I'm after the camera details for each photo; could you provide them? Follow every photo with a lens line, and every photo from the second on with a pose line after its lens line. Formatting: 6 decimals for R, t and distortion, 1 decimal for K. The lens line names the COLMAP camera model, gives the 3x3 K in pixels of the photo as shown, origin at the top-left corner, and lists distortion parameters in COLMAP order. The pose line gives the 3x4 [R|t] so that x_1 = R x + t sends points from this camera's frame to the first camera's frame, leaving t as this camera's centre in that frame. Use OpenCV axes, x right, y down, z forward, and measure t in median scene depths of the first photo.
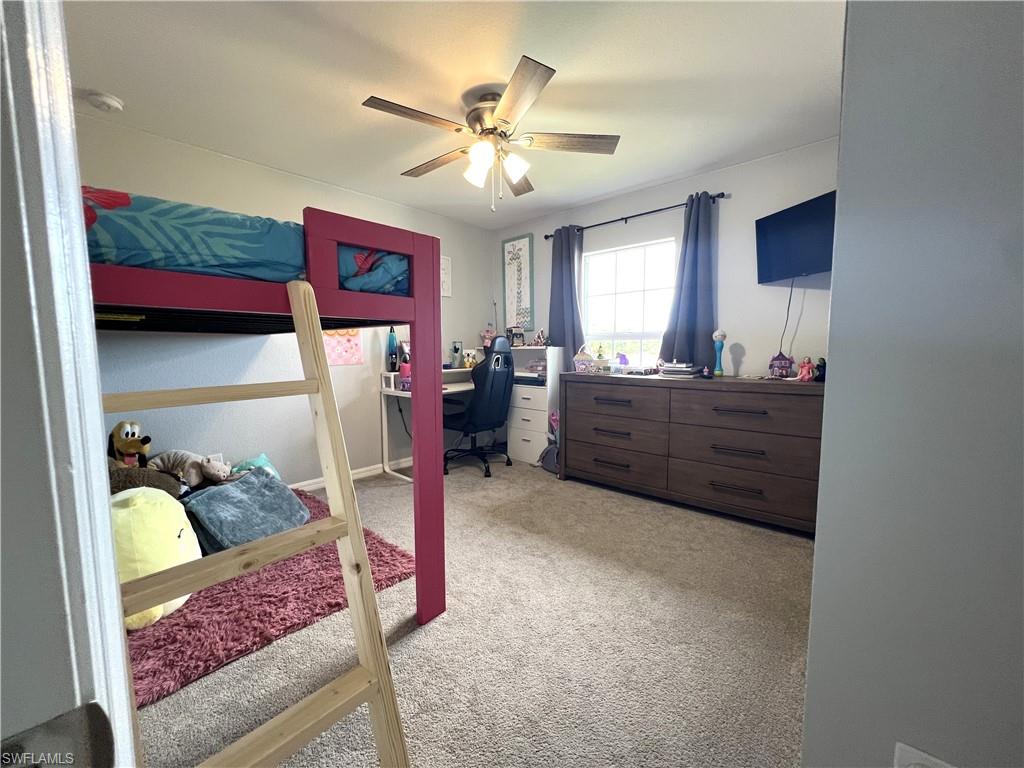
lens RADIAL K [[408.9, 0, 511.4], [0, 408.9, 383.9], [0, 0, 1]] dist [-0.002166, -0.000165]
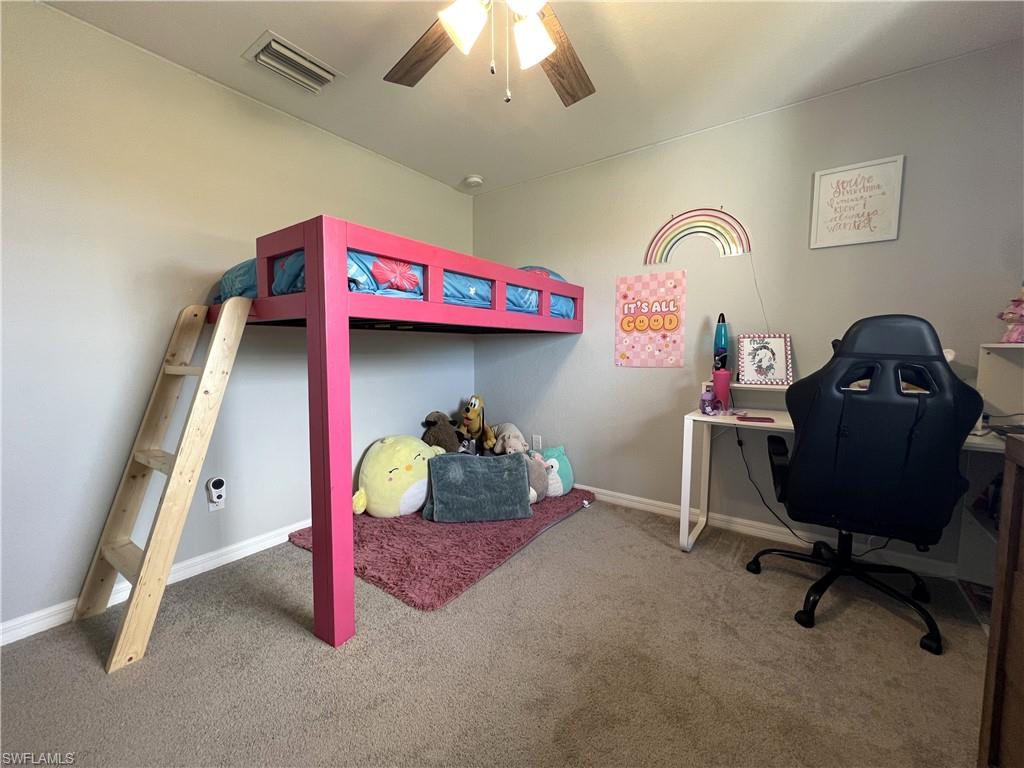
lens RADIAL K [[408.9, 0, 511.5], [0, 408.9, 386.5], [0, 0, 1]] dist [-0.002166, -0.000165]
pose [[0.115076, 0.094967, -0.988807, 0.357841], [-0.083726, 0.992805, 0.085607, -0.054849], [0.989822, 0.072937, 0.122199, 0.634393]]
